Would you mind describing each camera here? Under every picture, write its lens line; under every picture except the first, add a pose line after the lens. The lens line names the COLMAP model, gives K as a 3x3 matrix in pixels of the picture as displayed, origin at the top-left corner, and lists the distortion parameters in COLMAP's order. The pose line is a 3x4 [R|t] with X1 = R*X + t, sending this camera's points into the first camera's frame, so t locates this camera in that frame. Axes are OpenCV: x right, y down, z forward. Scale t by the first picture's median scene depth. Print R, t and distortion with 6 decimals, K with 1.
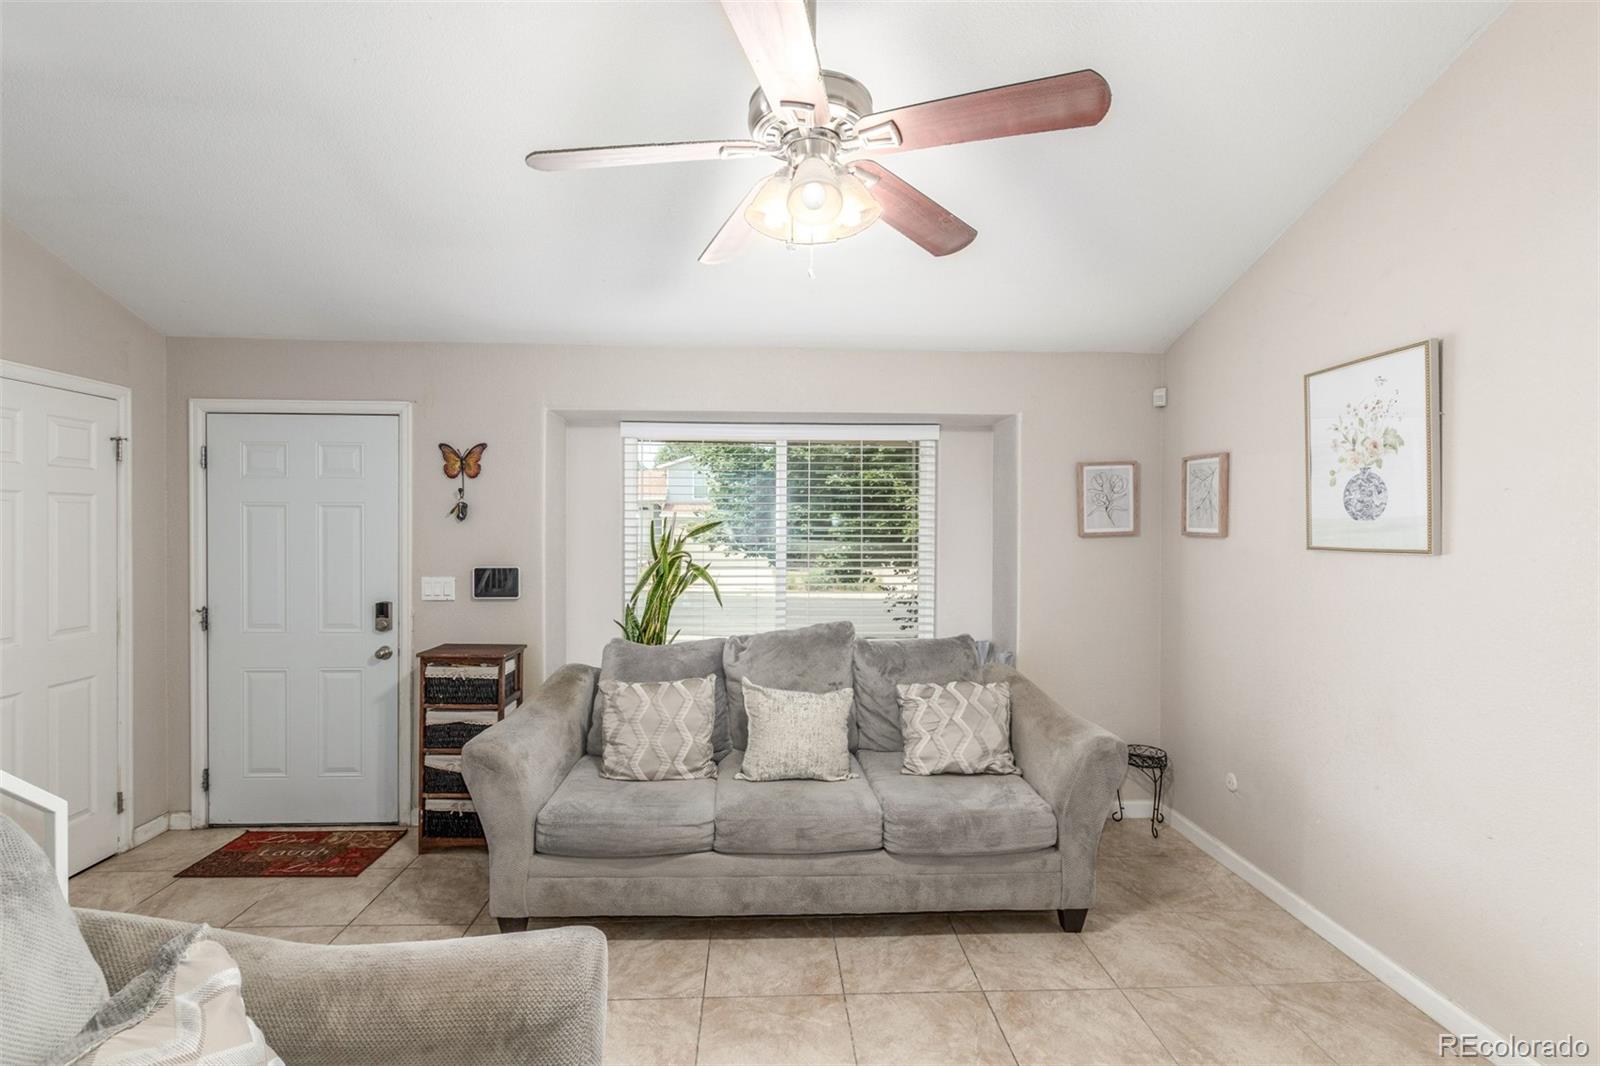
lens RADIAL K [[741.2, 0, 797.9], [0, 741.2, 523.7], [0, 0, 1]] dist [0.001780, 0.000055]
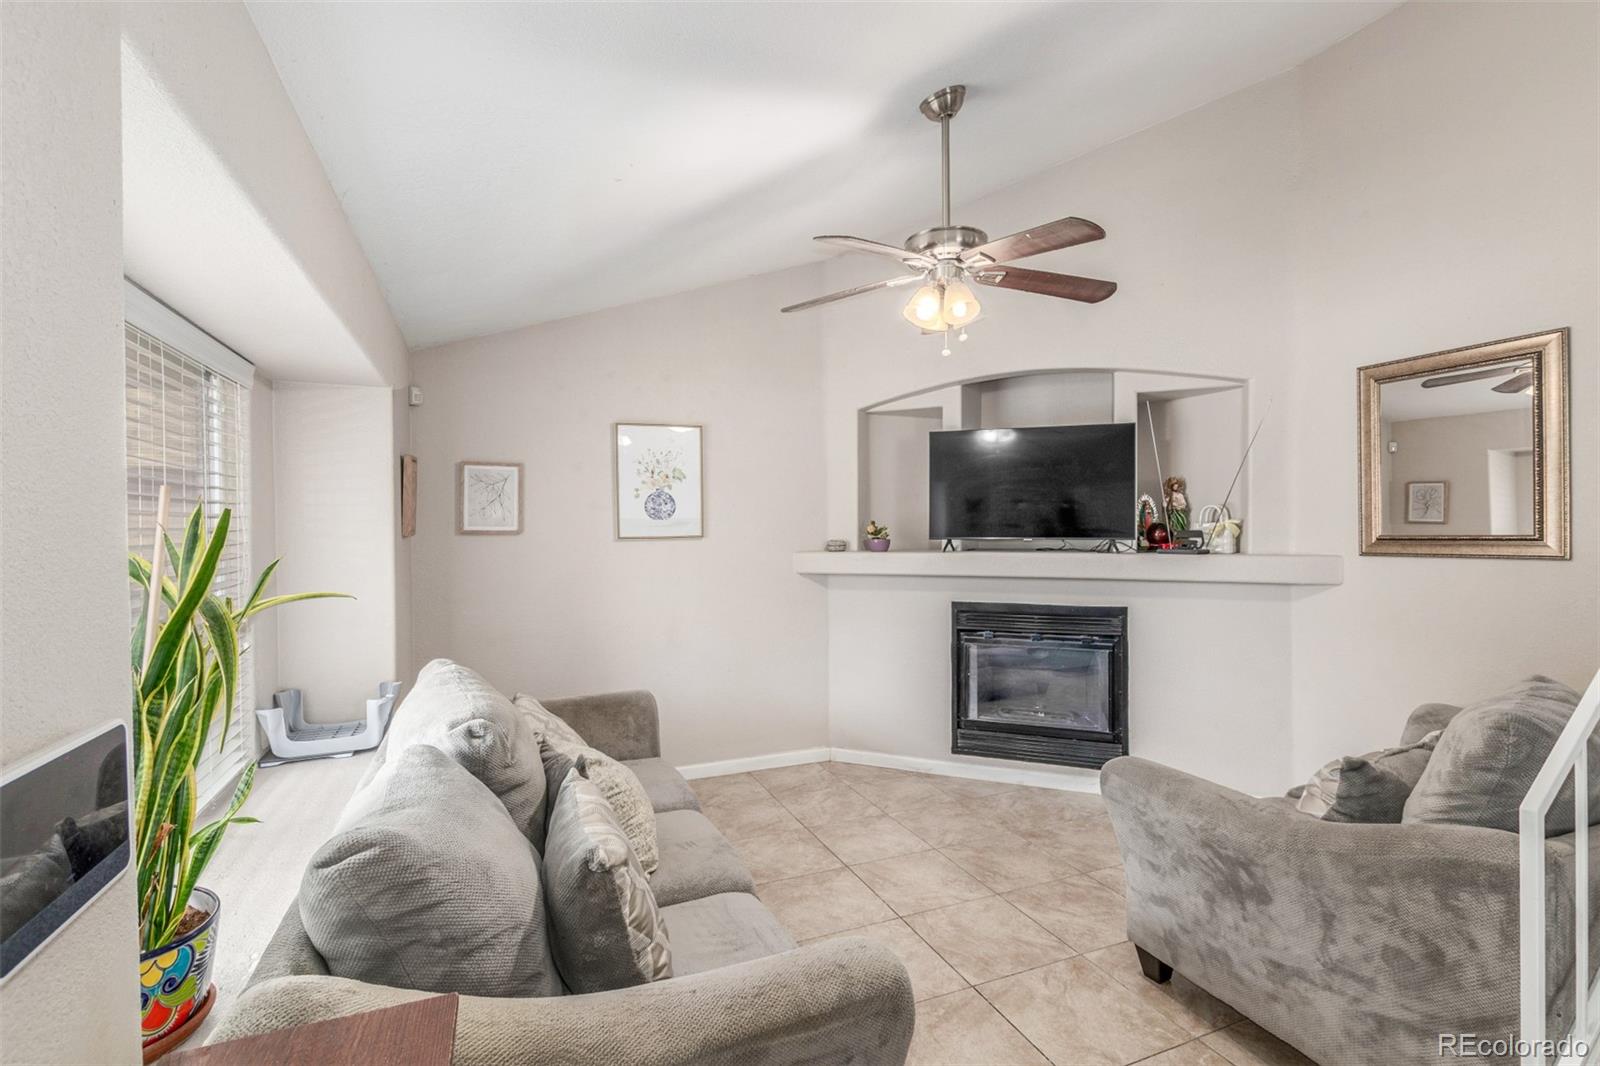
lens RADIAL K [[741.2, 0, 795.8], [0, 741.2, 530.4], [0, 0, 1]] dist [0.001780, 0.000055]
pose [[-0.356335, -0.011127, 0.934292, -0.912098], [0.006660, 0.999873, 0.014448, -0.002746], [-0.934334, 0.011371, -0.356216, 1.296214]]
